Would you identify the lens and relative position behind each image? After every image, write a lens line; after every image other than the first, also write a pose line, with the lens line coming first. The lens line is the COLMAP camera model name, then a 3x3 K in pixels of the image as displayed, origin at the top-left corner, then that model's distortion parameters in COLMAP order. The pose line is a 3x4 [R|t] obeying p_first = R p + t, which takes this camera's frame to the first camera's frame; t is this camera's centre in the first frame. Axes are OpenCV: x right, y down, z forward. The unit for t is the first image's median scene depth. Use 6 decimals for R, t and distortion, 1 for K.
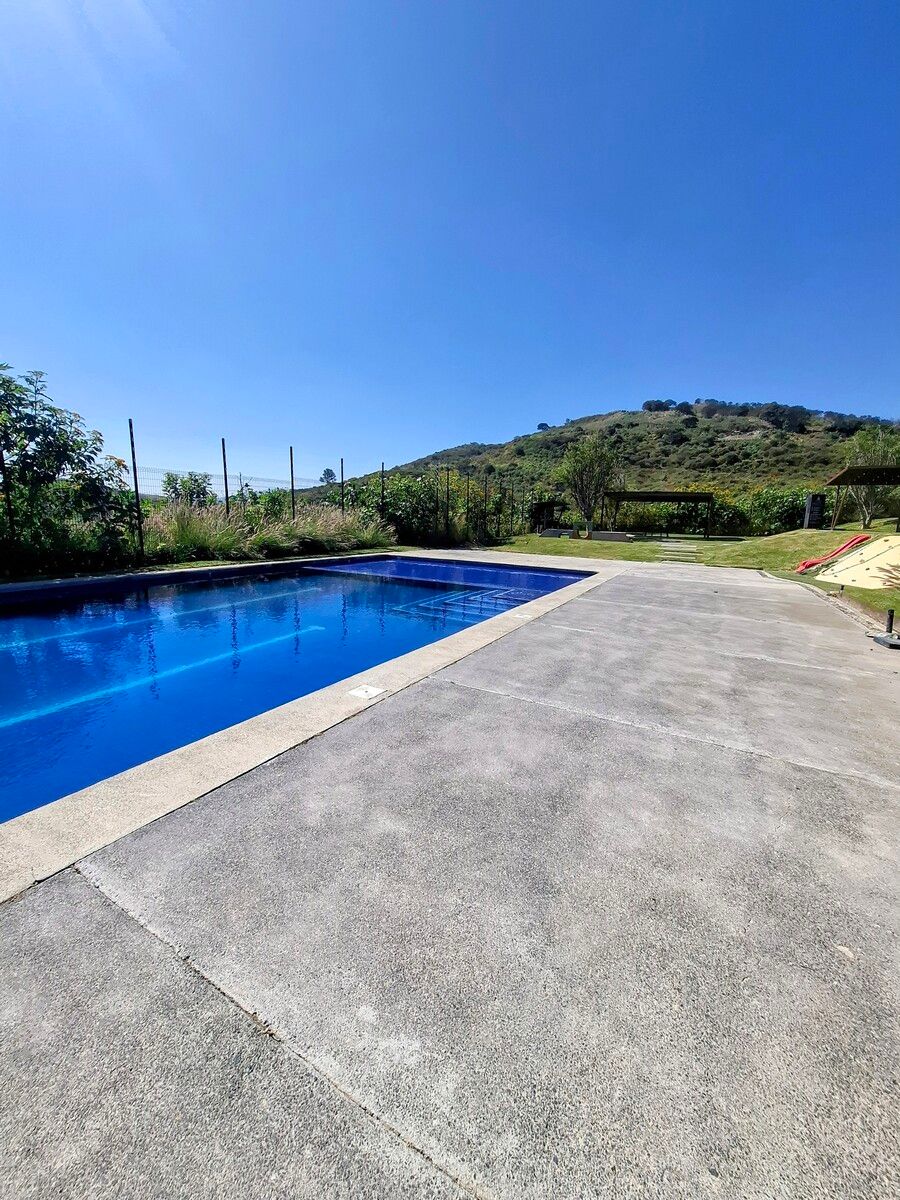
lens RADIAL K [[482.1, 0, 450.0], [0, 482.1, 600.0], [0, 0, 1]] dist [-0.001119, 0.000017]
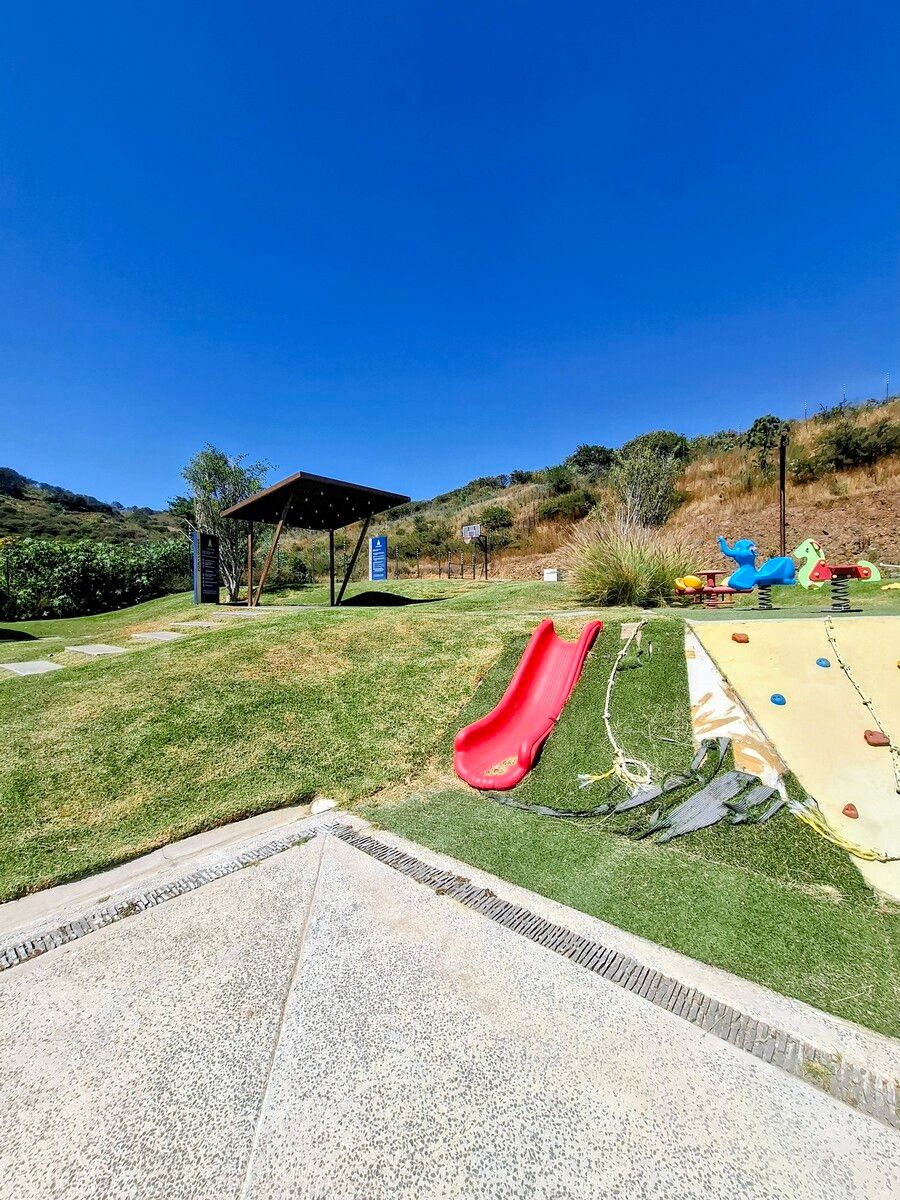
lens RADIAL K [[482.1, 0, 450.0], [0, 482.1, 600.0], [0, 0, 1]] dist [-0.001119, 0.000017]
pose [[0.224910, -0.025467, 0.974047, 0.212272], [0.171320, 0.985119, -0.013802, -0.065541], [-0.959200, 0.169978, 0.225926, 0.415323]]
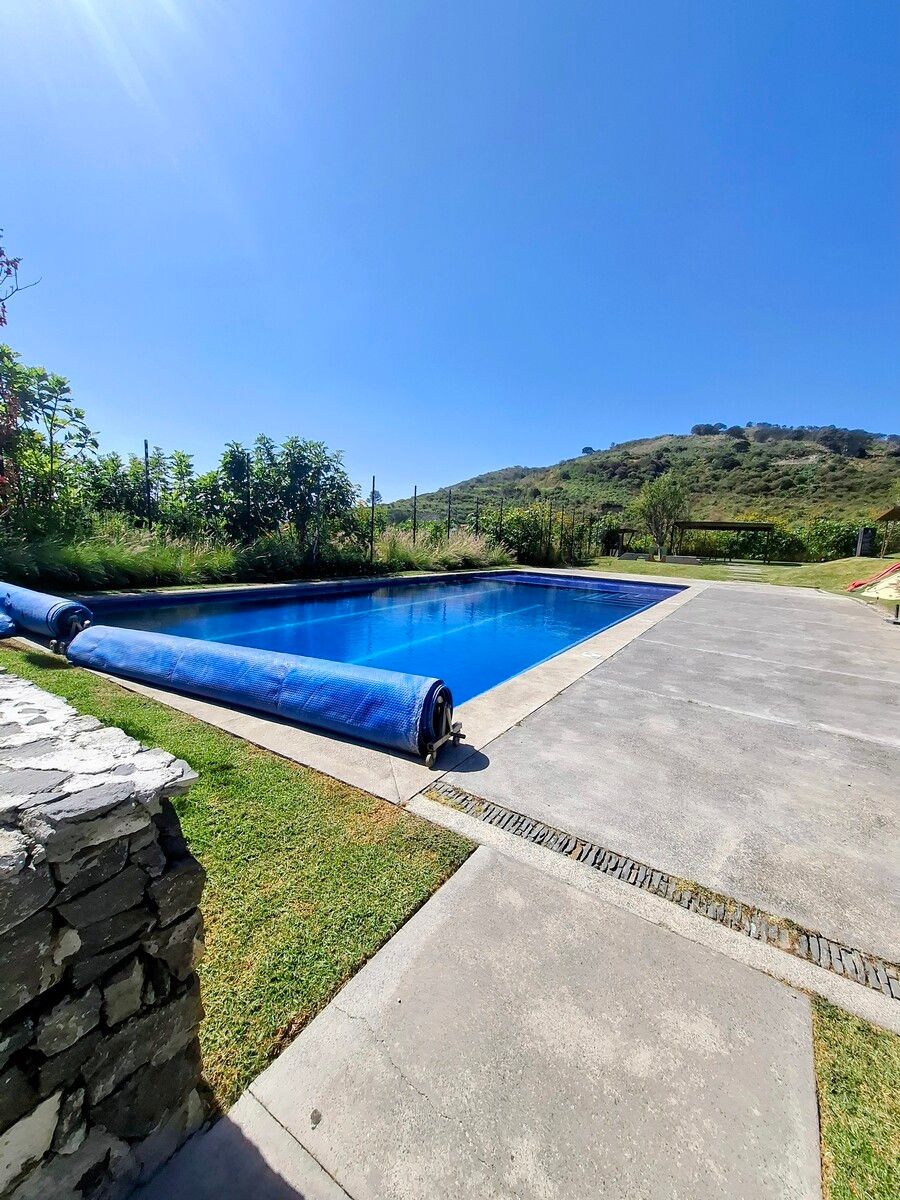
lens RADIAL K [[482.1, 0, 450.0], [0, 482.1, 600.0], [0, 0, 1]] dist [-0.001119, 0.000017]
pose [[0.996496, 0.024780, -0.079888, -0.084515], [-0.028171, 0.998737, -0.041601, 0.018718], [0.078756, 0.043706, 0.995935, -0.131451]]
